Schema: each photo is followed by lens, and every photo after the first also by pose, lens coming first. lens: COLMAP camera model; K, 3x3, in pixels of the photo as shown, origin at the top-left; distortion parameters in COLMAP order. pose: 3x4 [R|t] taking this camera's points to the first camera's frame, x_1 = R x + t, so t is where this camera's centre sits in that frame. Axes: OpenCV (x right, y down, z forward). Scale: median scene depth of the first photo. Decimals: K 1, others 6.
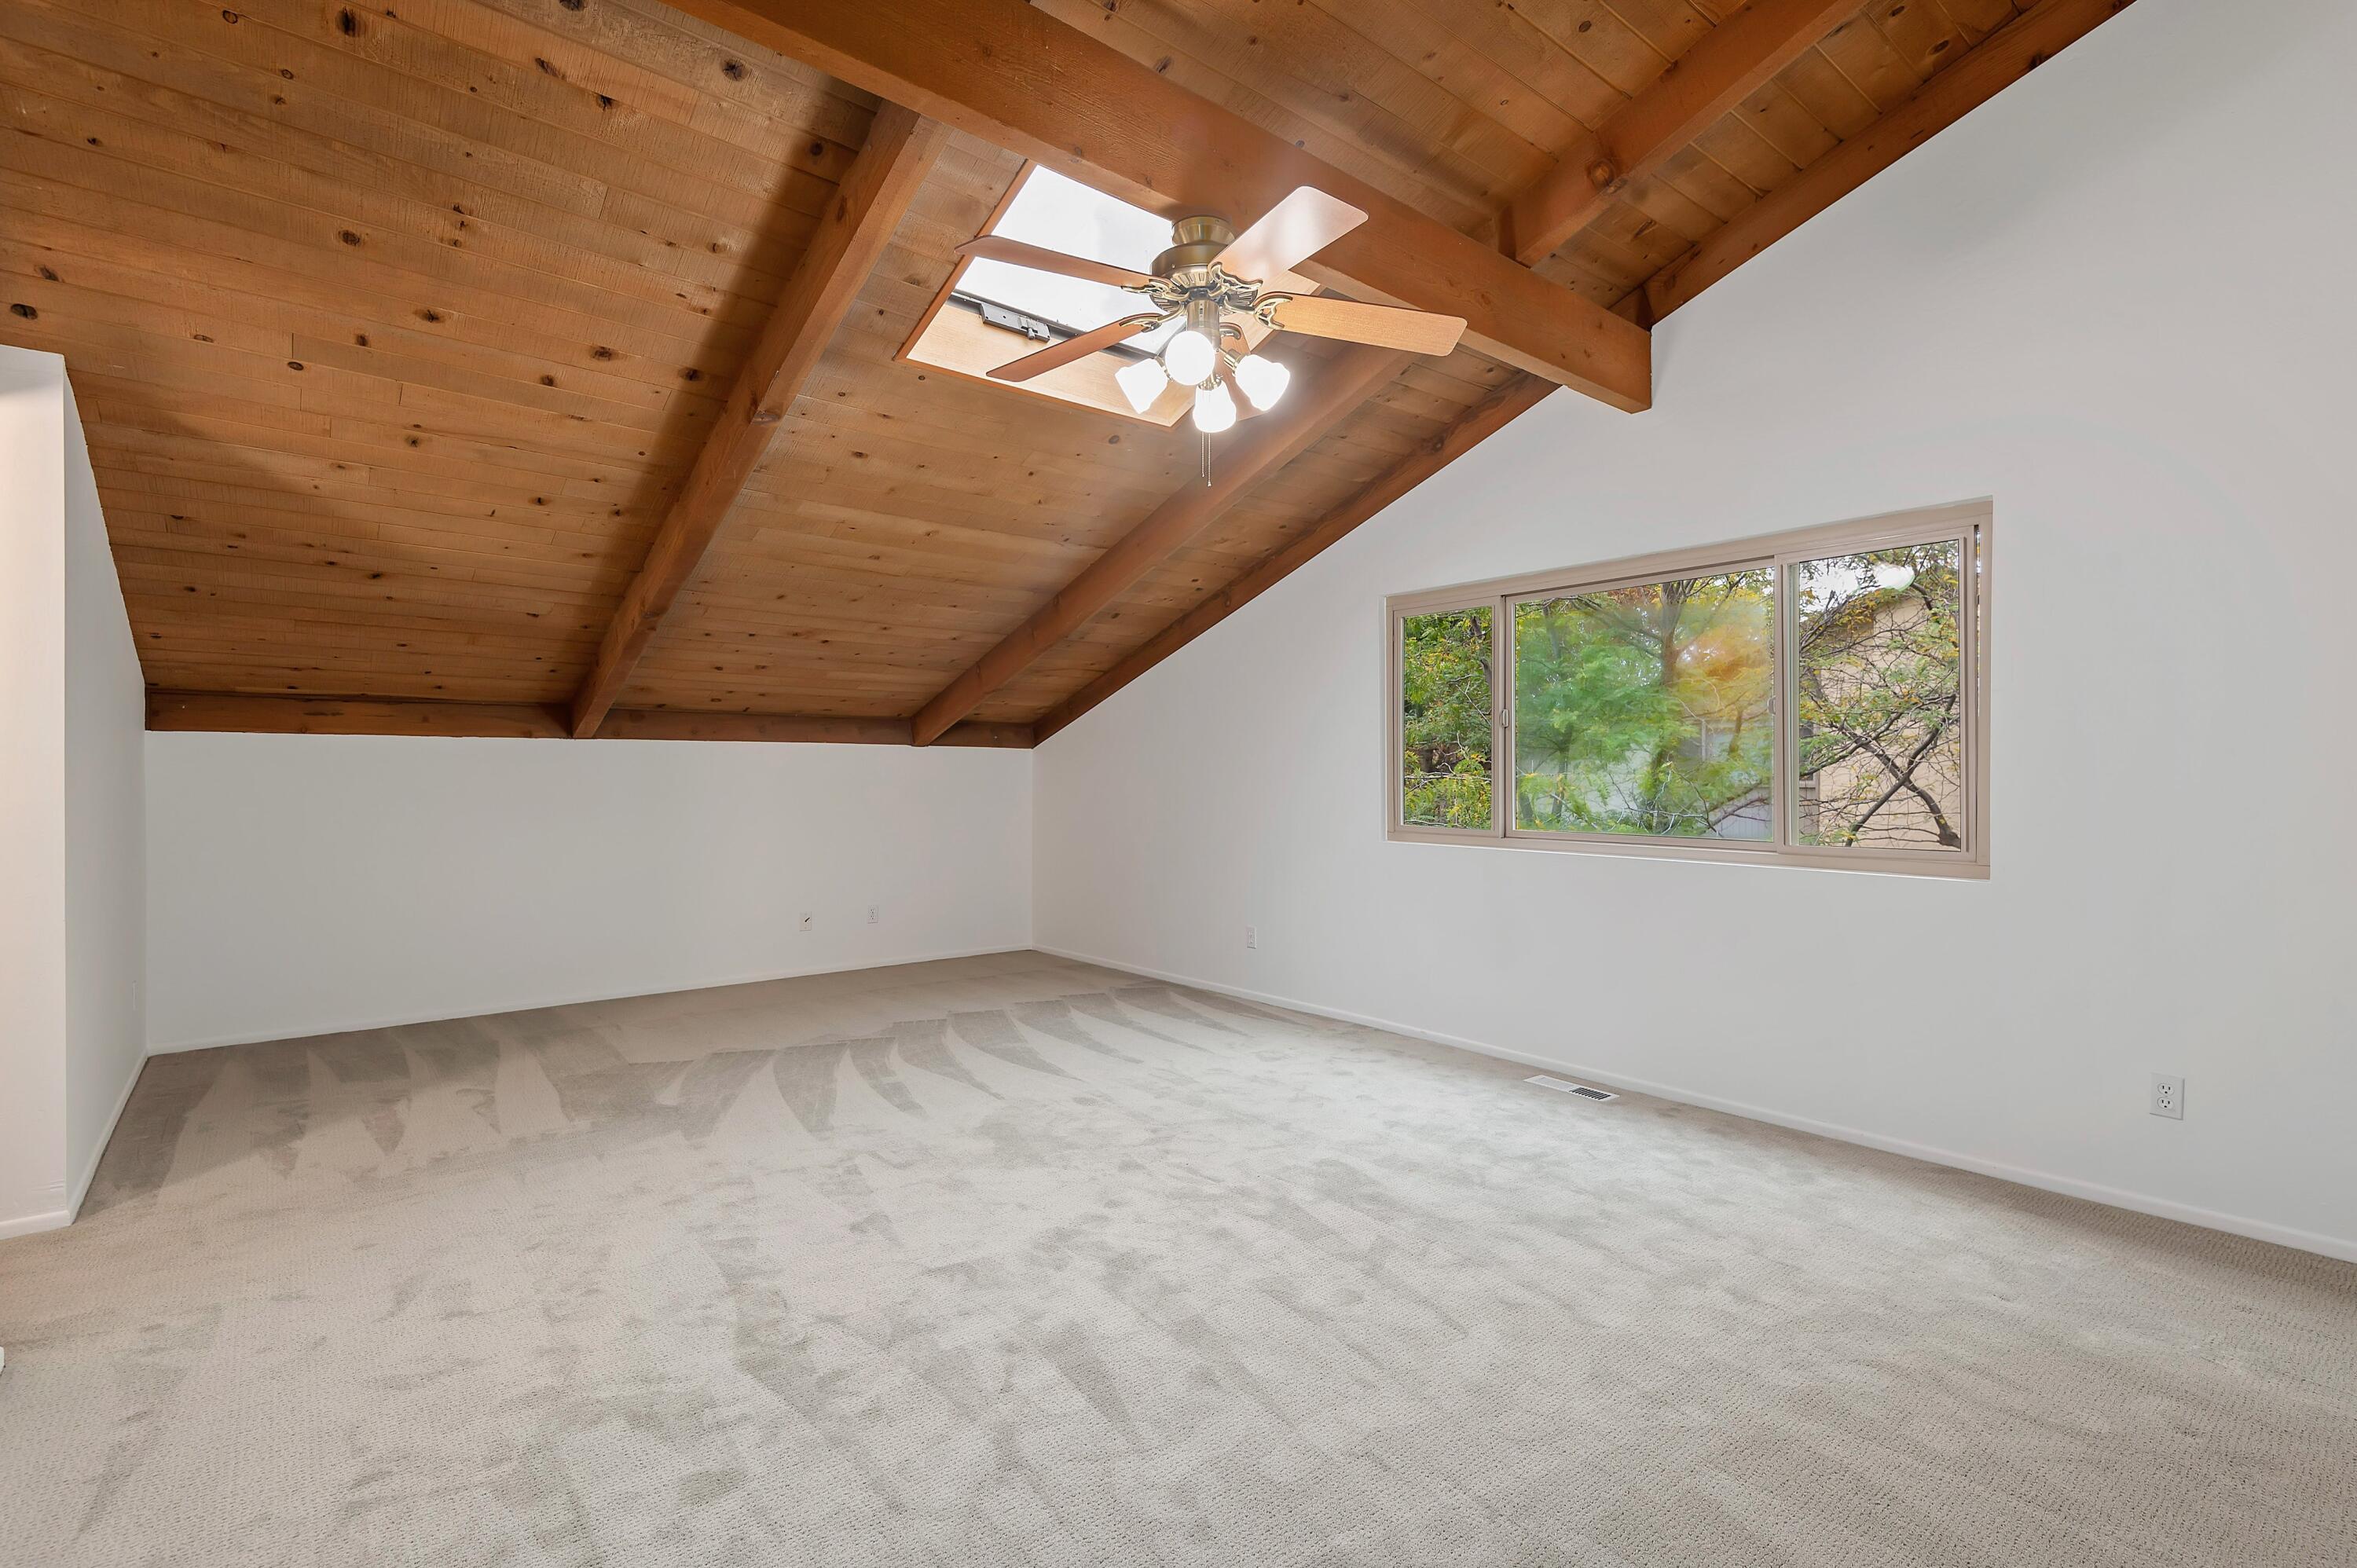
lens RADIAL K [[1068.0, 0, 1191.8], [0, 1068.0, 777.8], [0, 0, 1]] dist [0.034799, -0.017017]
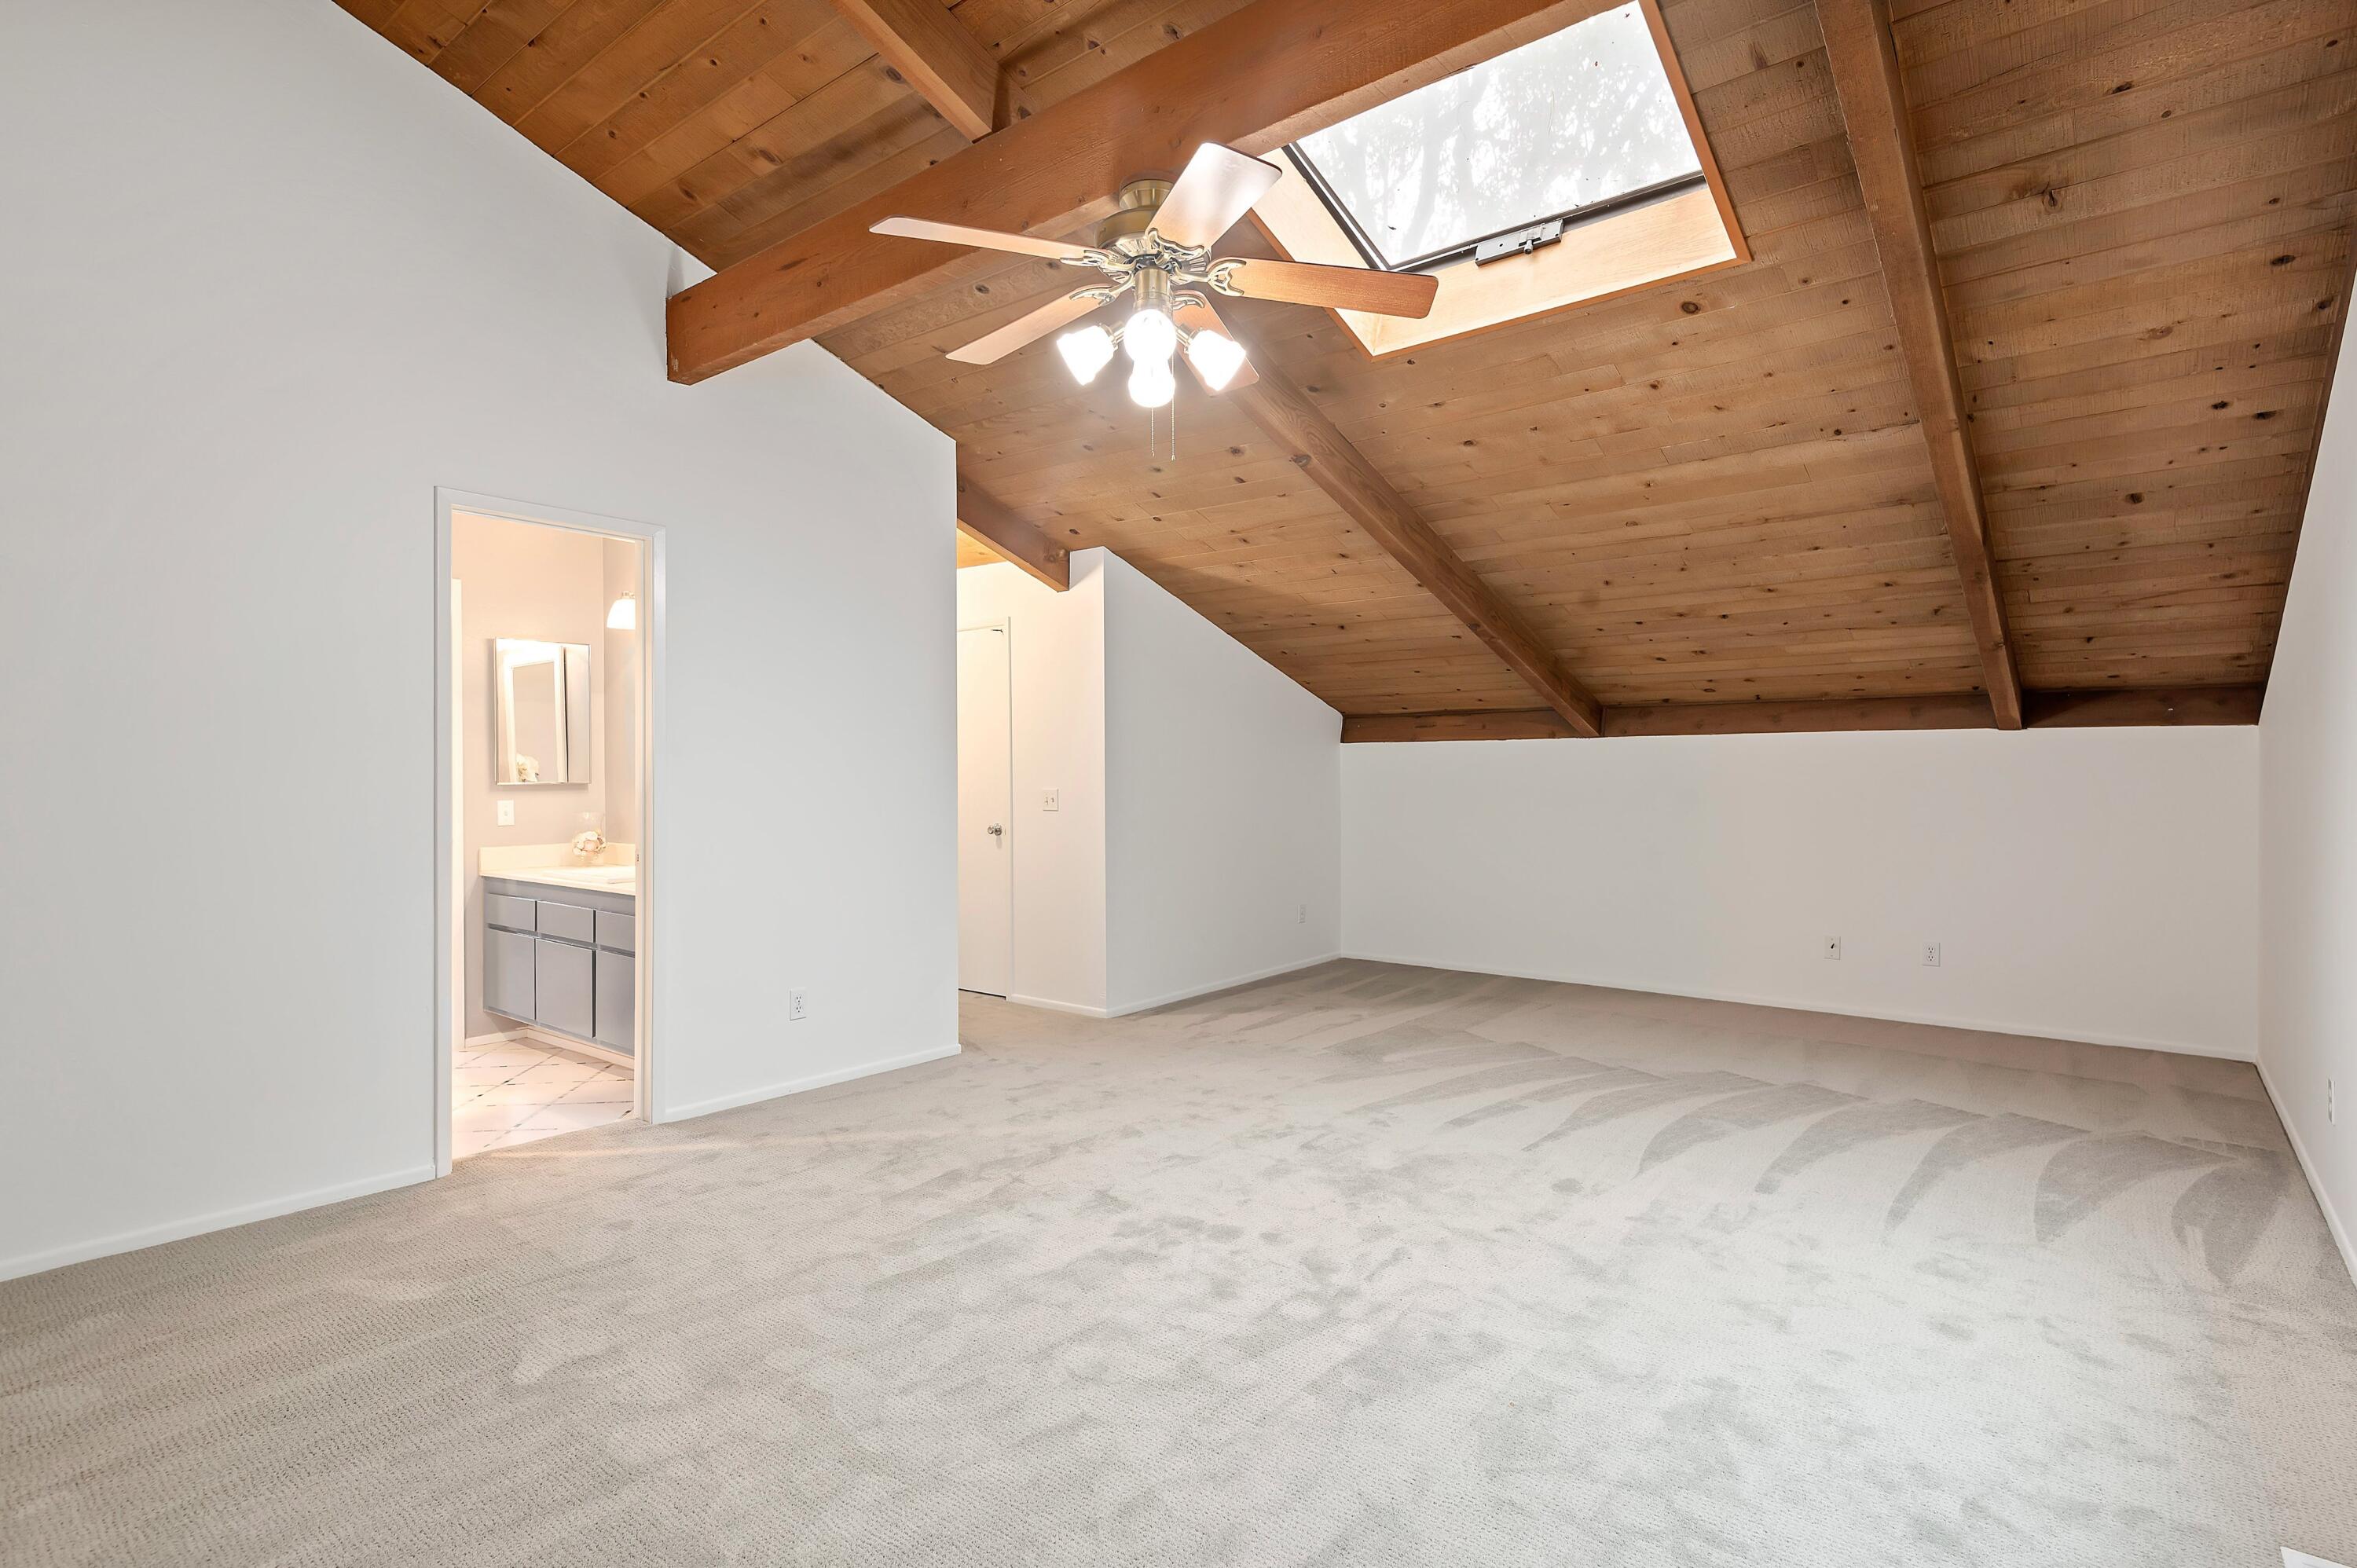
lens RADIAL K [[1155.5, 0, 1214.9], [0, 1155.5, 778.2], [0, 0, 1]] dist [0.003152, -0.000668]
pose [[0.208972, 0.004702, -0.977910, 0.811691], [0.002004, 0.999984, 0.005237, -0.004647], [0.977920, -0.003054, 0.208959, 0.678240]]
